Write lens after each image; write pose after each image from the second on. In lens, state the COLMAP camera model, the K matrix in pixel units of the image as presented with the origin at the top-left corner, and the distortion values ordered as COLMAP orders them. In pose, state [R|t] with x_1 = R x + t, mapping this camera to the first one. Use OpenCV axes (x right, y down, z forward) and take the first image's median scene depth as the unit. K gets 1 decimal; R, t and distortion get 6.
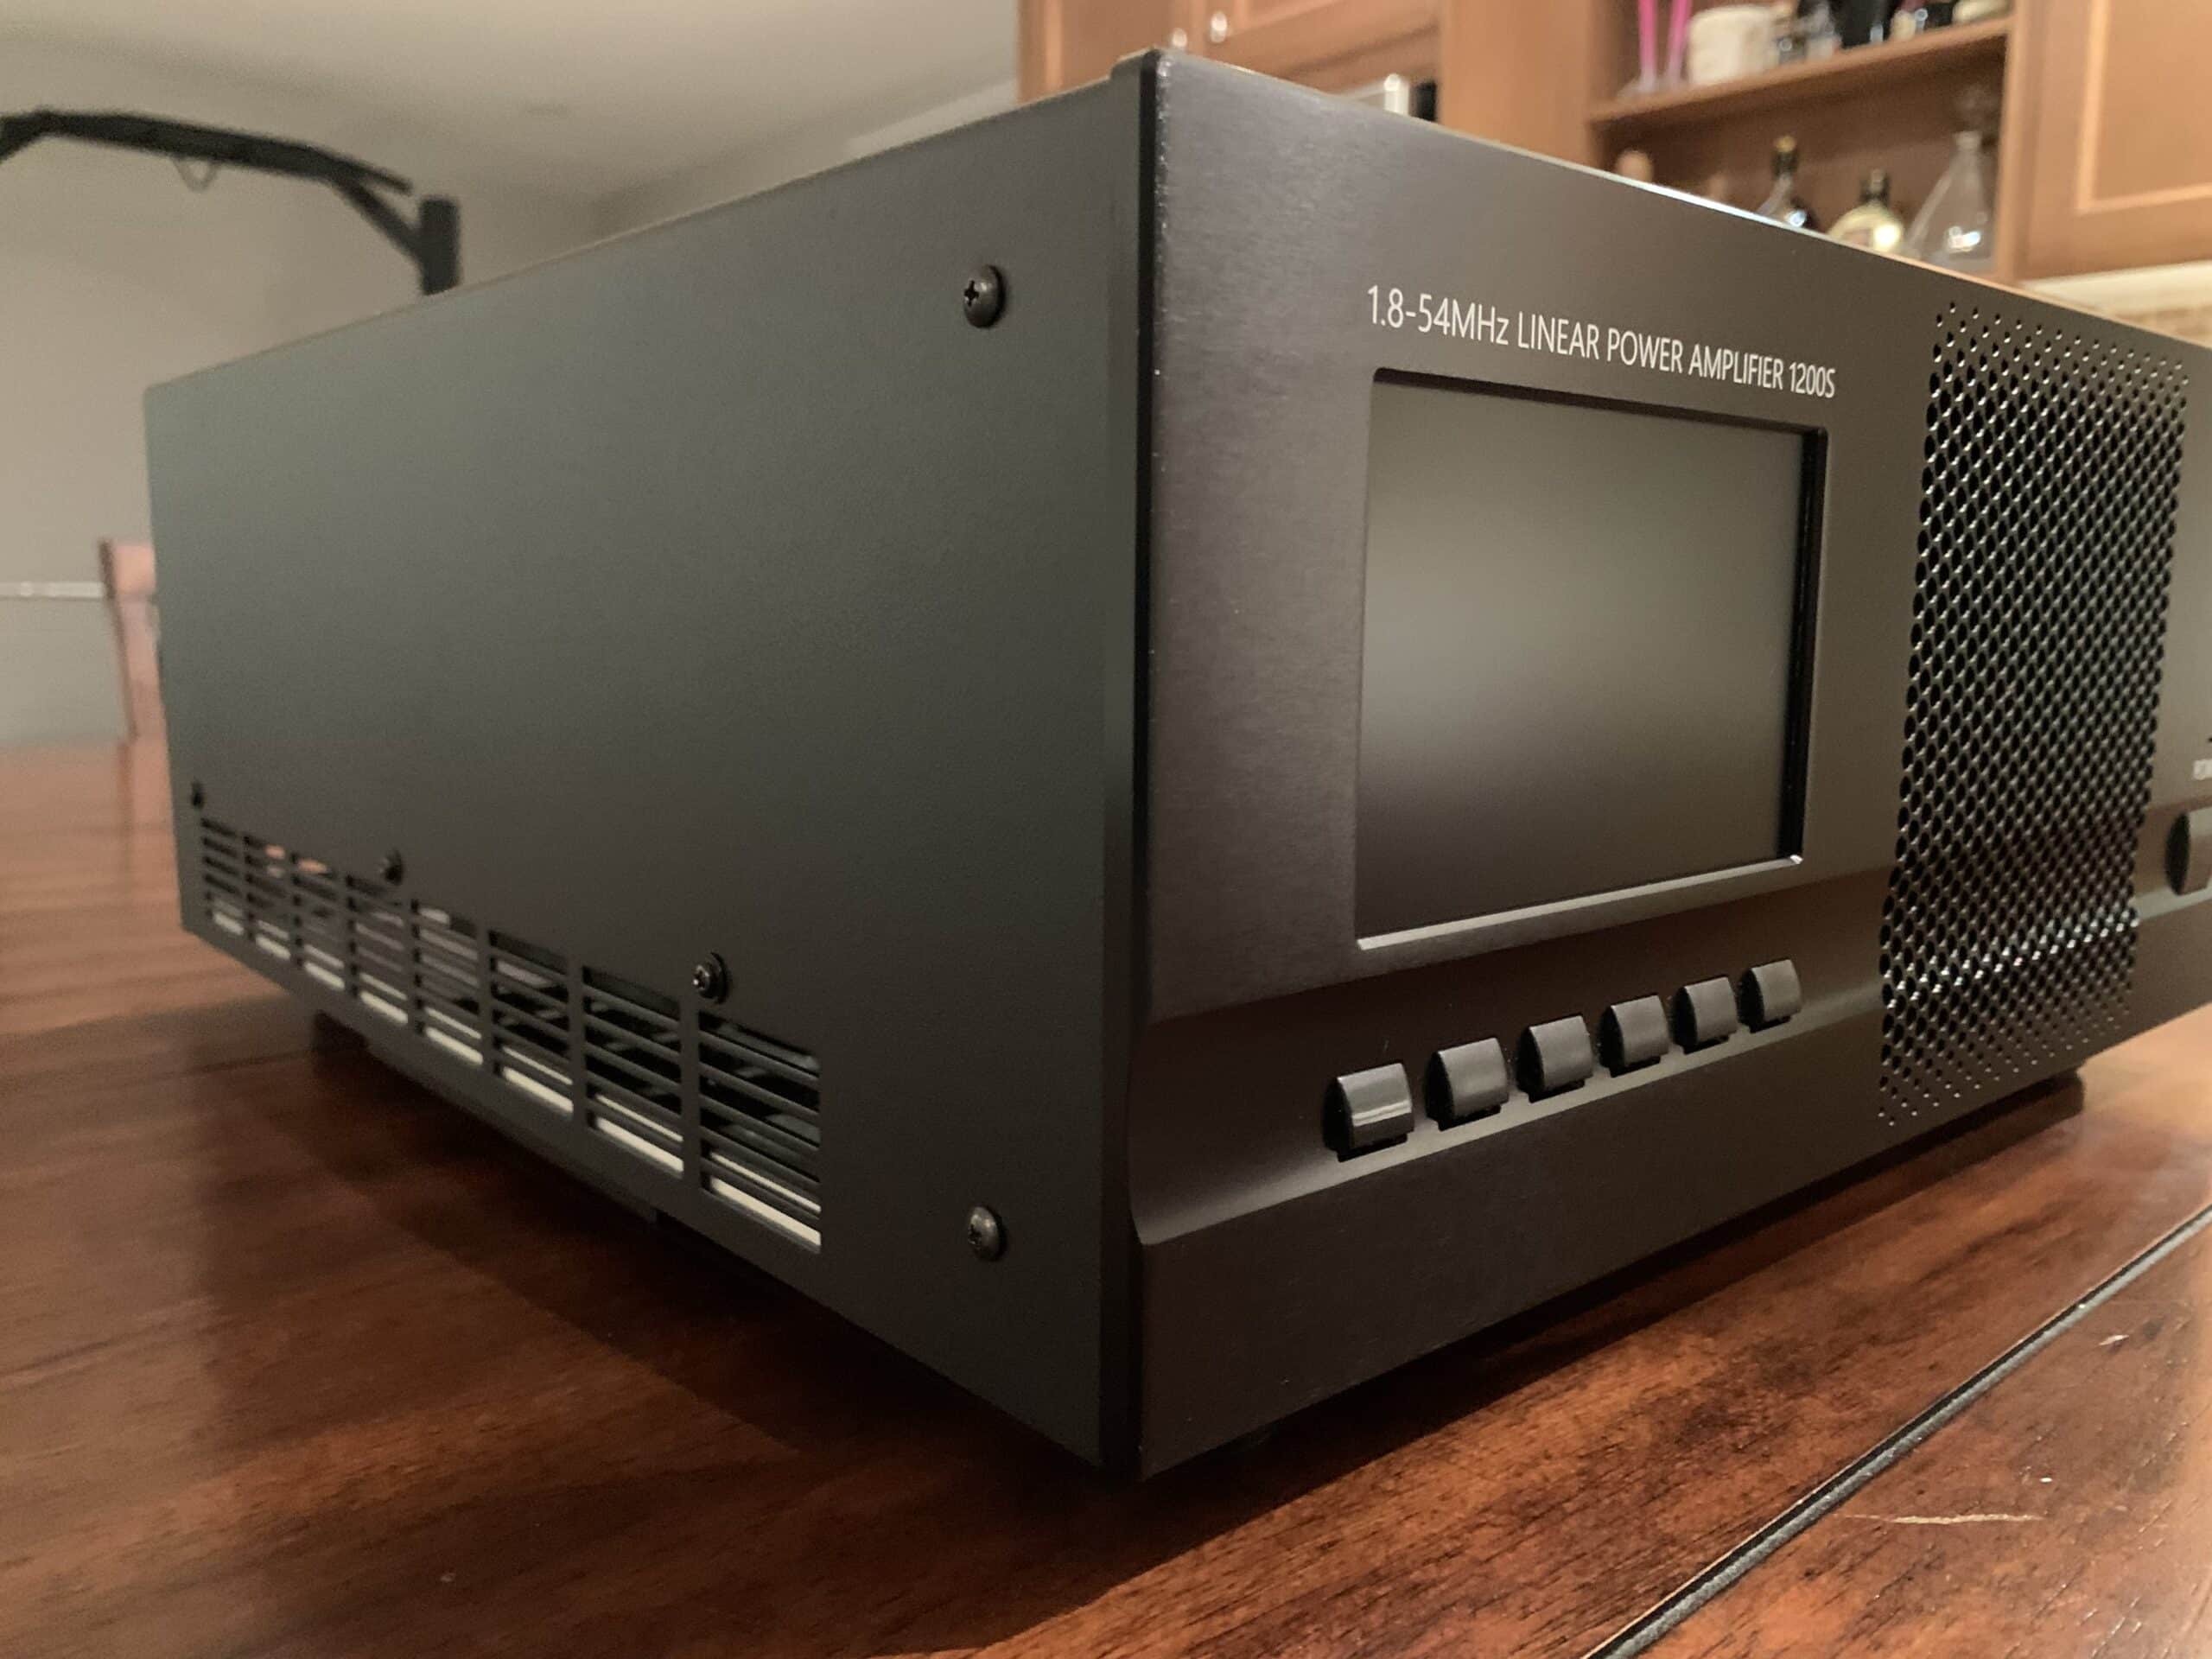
lens RADIAL K [[1711.5, 0, 1096.5], [0, 1711.5, 831.3], [0, 0, 1]] dist [-0.004150, 0.003250]
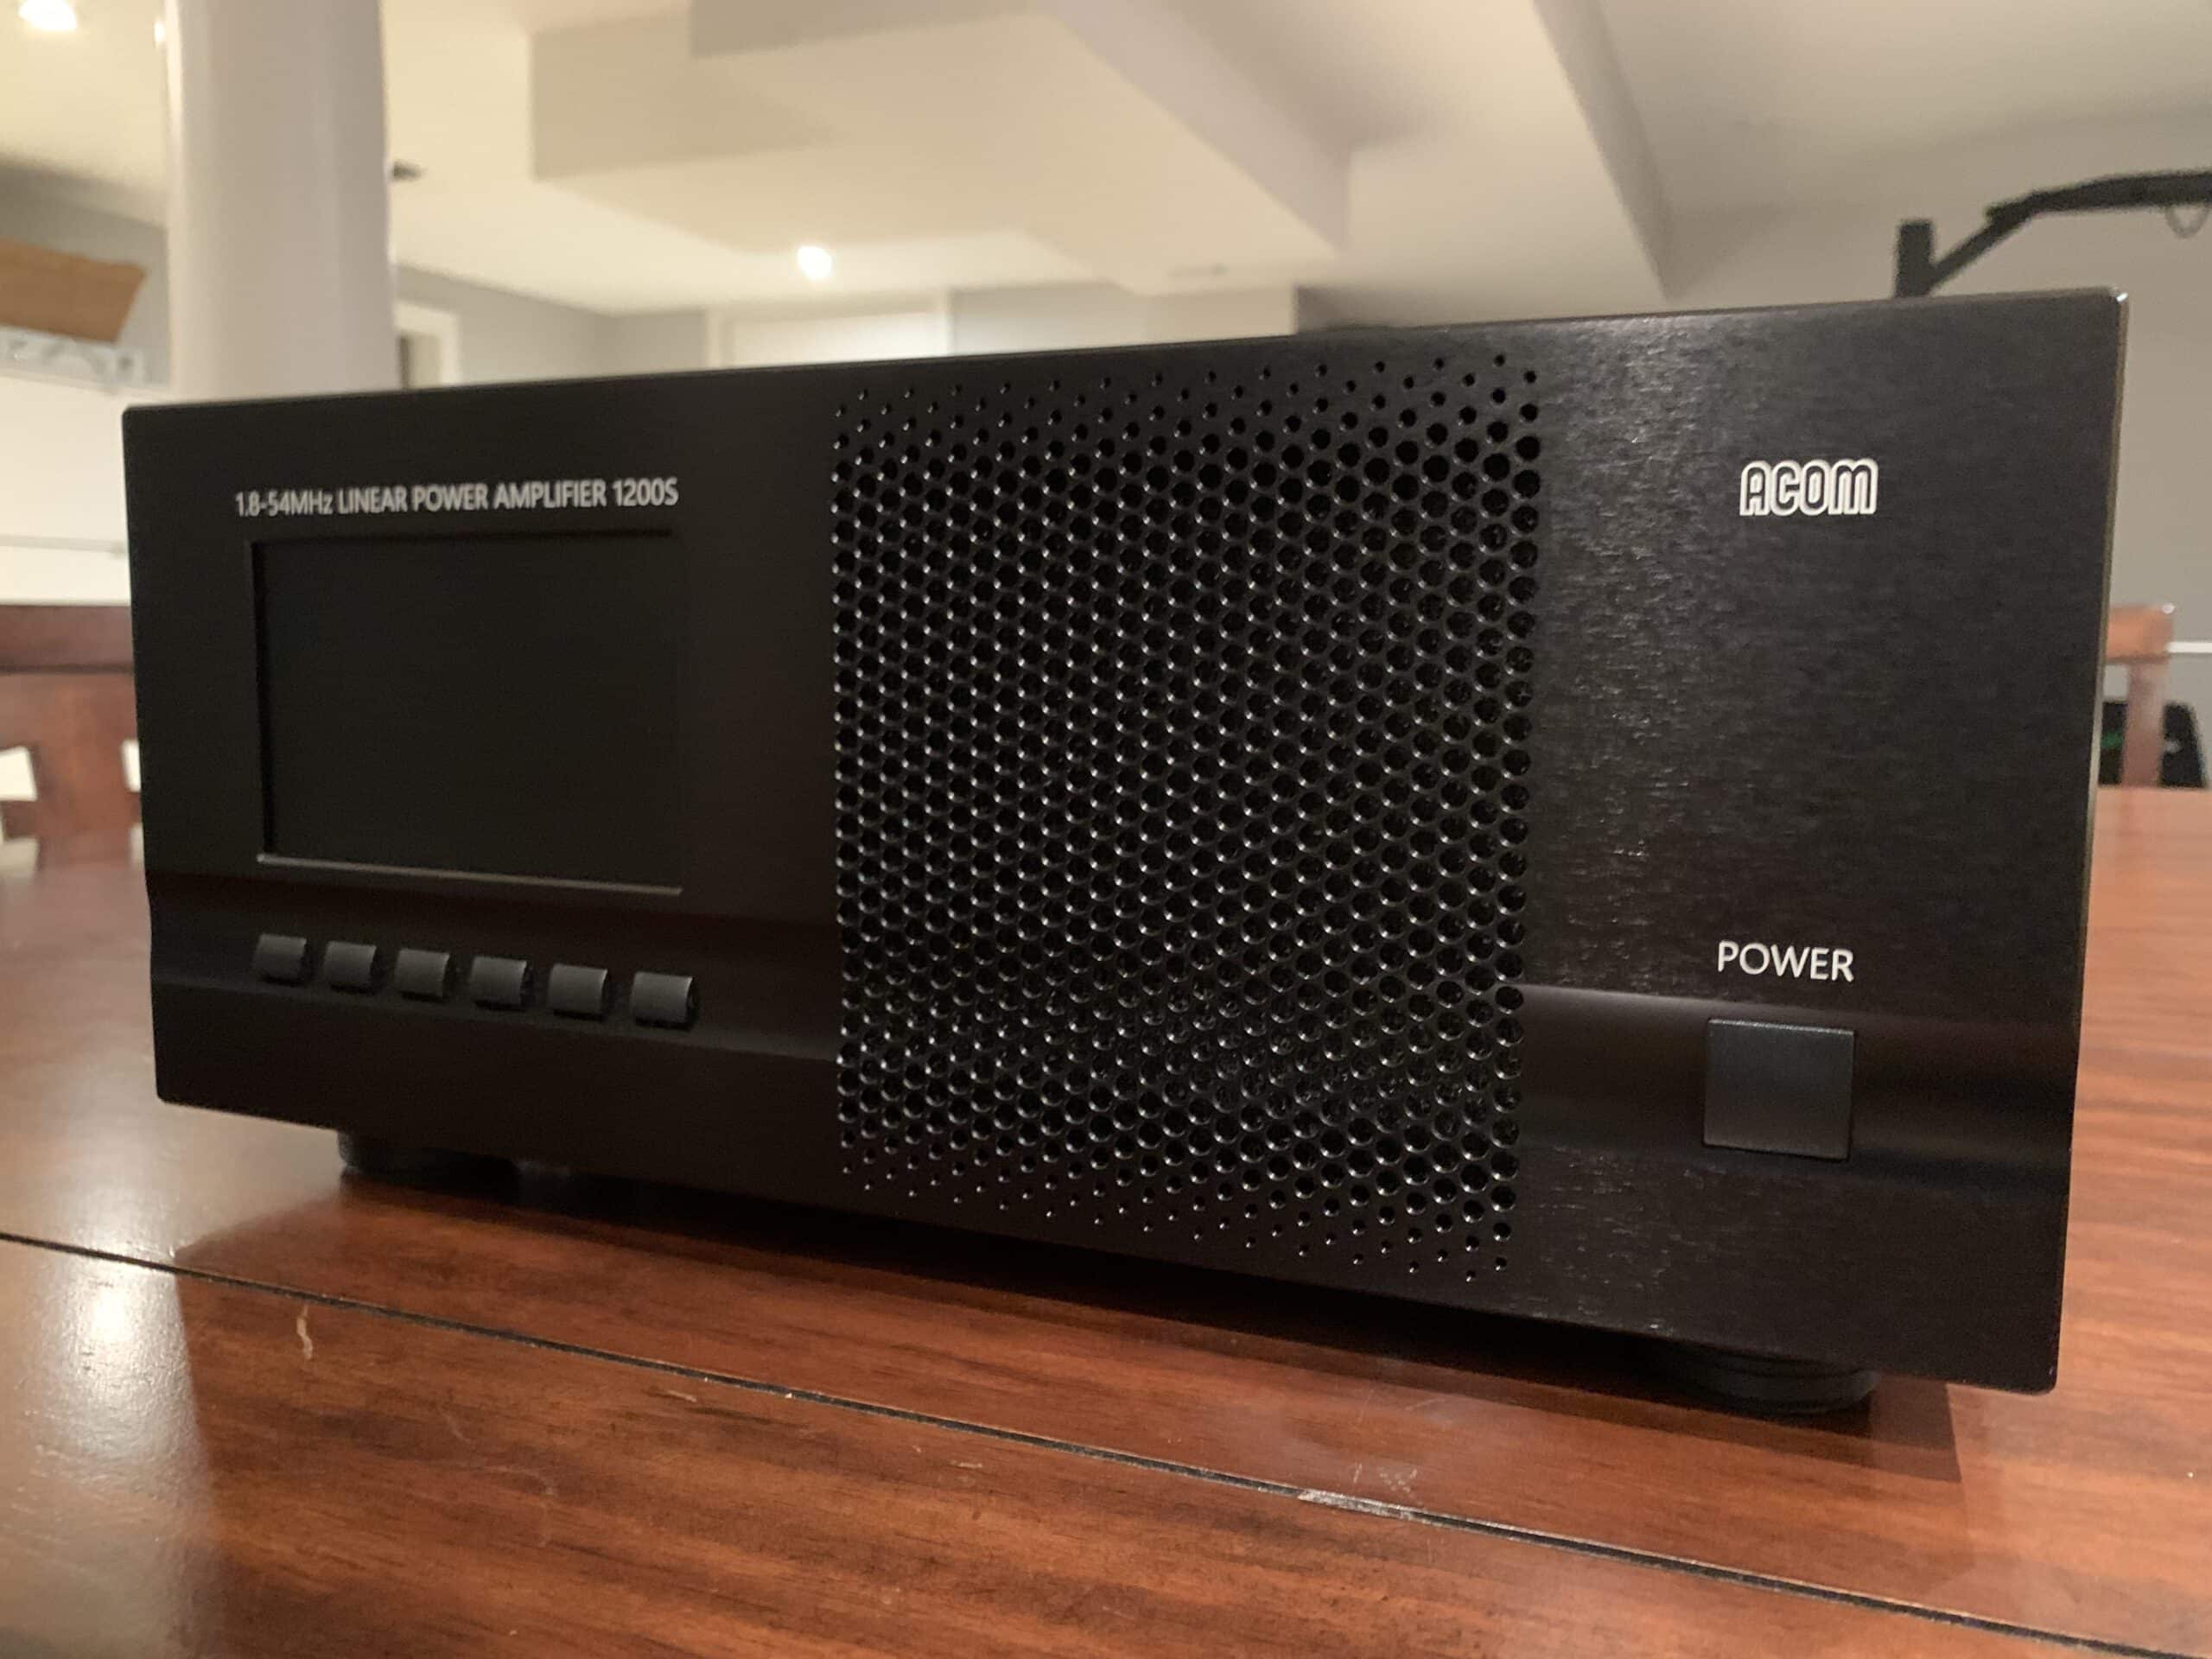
lens RADIAL K [[1720.7, 0, 1109.3], [0, 1720.7, 833.2], [0, 0, 1]] dist [-0.000173, -0.003217]
pose [[0.451811, 0.100383, -0.886448, 1.834412], [-0.128172, 0.990645, 0.046855, -0.135952], [0.882858, 0.092448, 0.460451, 0.825603]]
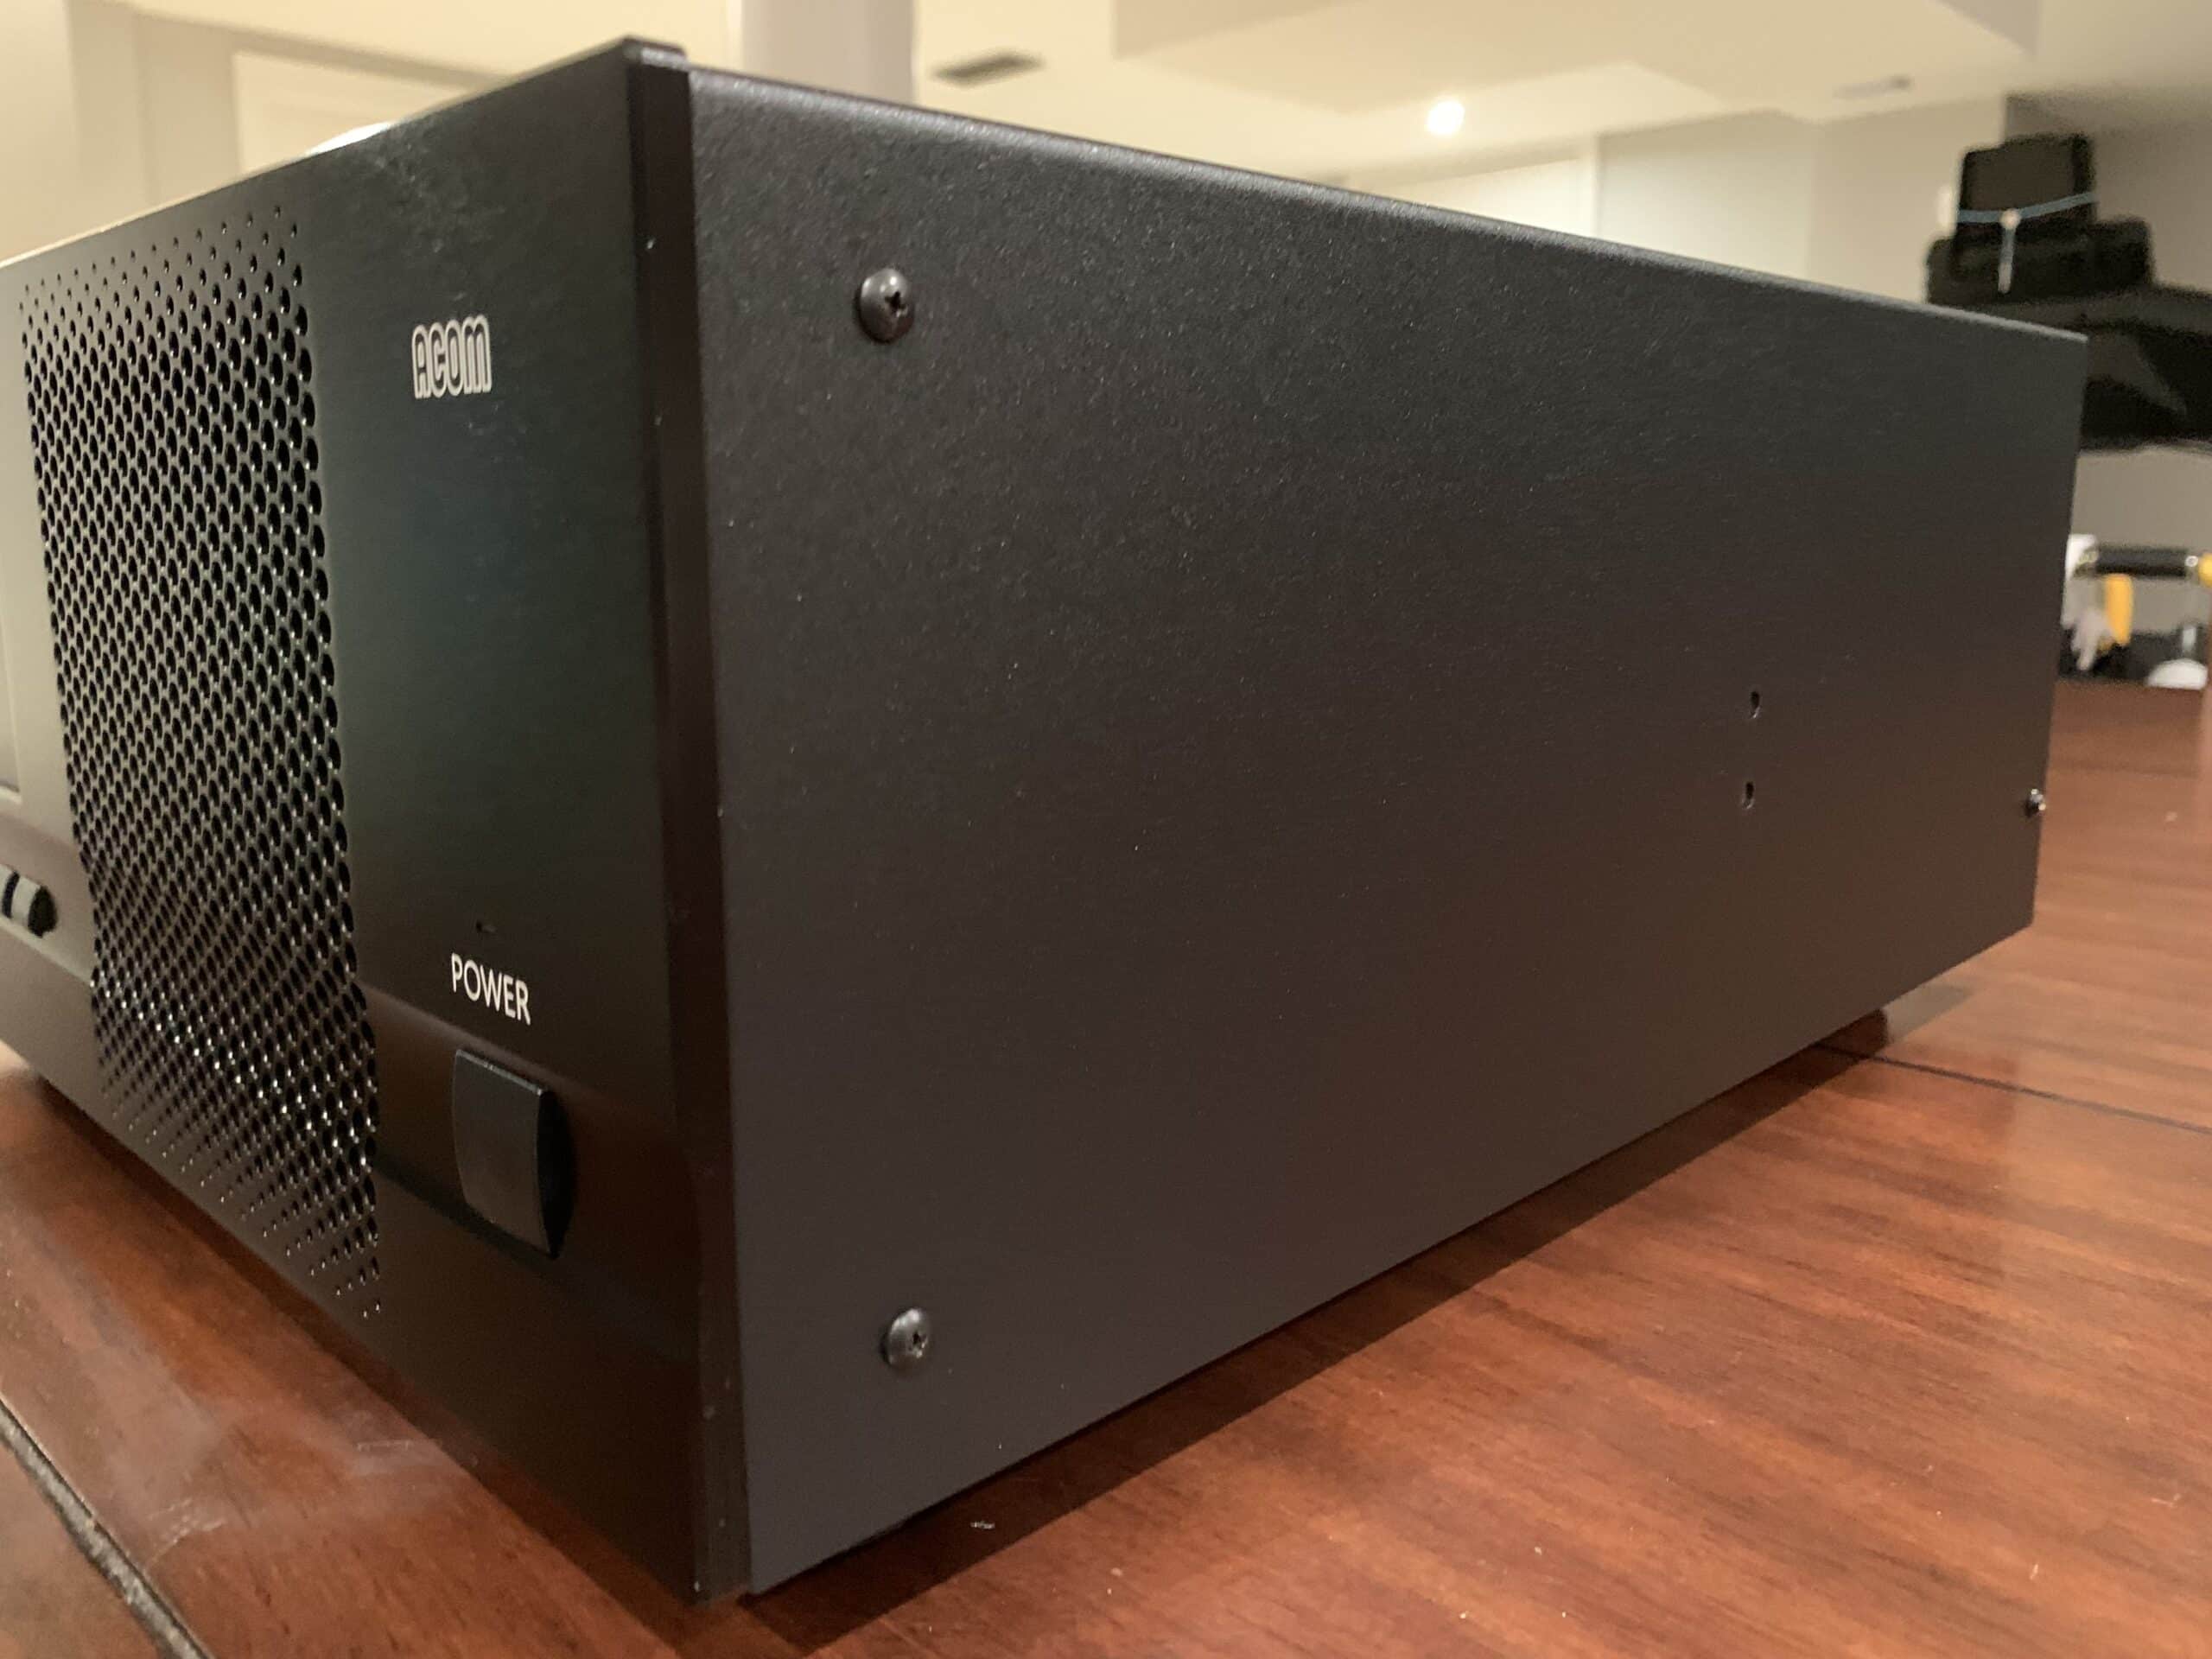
lens RADIAL K [[1720.7, 0, 1109.3], [0, 1720.7, 833.2], [0, 0, 1]] dist [-0.000173, -0.003217]
pose [[0.062750, 0.181333, -0.981418, 1.892041], [-0.136639, 0.975657, 0.171532, -0.311055], [0.988632, 0.123336, 0.086000, 1.895308]]
